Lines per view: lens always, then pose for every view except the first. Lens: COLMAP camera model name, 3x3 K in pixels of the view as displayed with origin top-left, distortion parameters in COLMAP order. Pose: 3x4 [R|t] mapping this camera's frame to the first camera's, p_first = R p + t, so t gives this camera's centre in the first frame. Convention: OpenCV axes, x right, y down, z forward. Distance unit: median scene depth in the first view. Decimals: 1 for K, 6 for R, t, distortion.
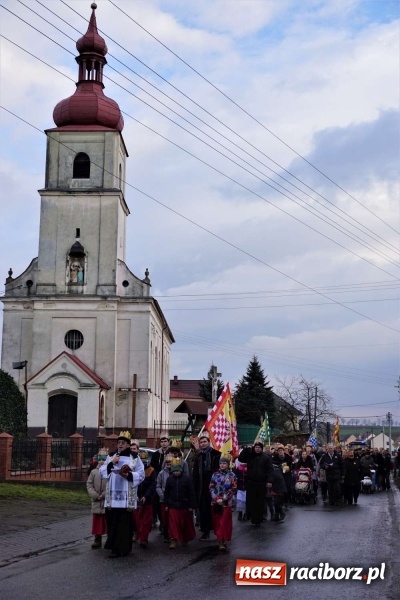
lens RADIAL K [[855.9, 0, 200.0], [0, 855.9, 300.0], [0, 0, 1]] dist [0.021910, 0.056958]
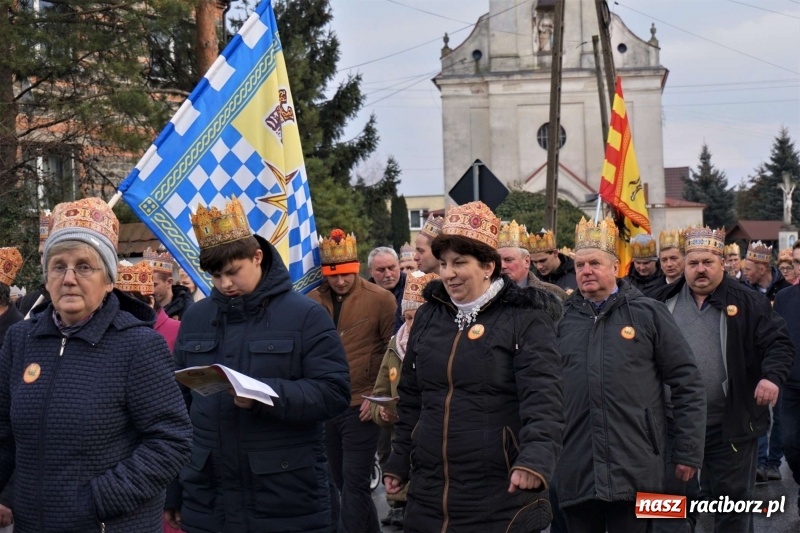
lens RADIAL K [[2111.6, 0, 400.0], [0, 2111.6, 266.5], [0, 0, 1]] dist [-0.066586, 0.564573]
pose [[0.997119, -0.045651, -0.060583, -0.168137], [0.054560, 0.986462, 0.154648, -0.114906], [0.052703, -0.157508, 0.986110, -0.654047]]
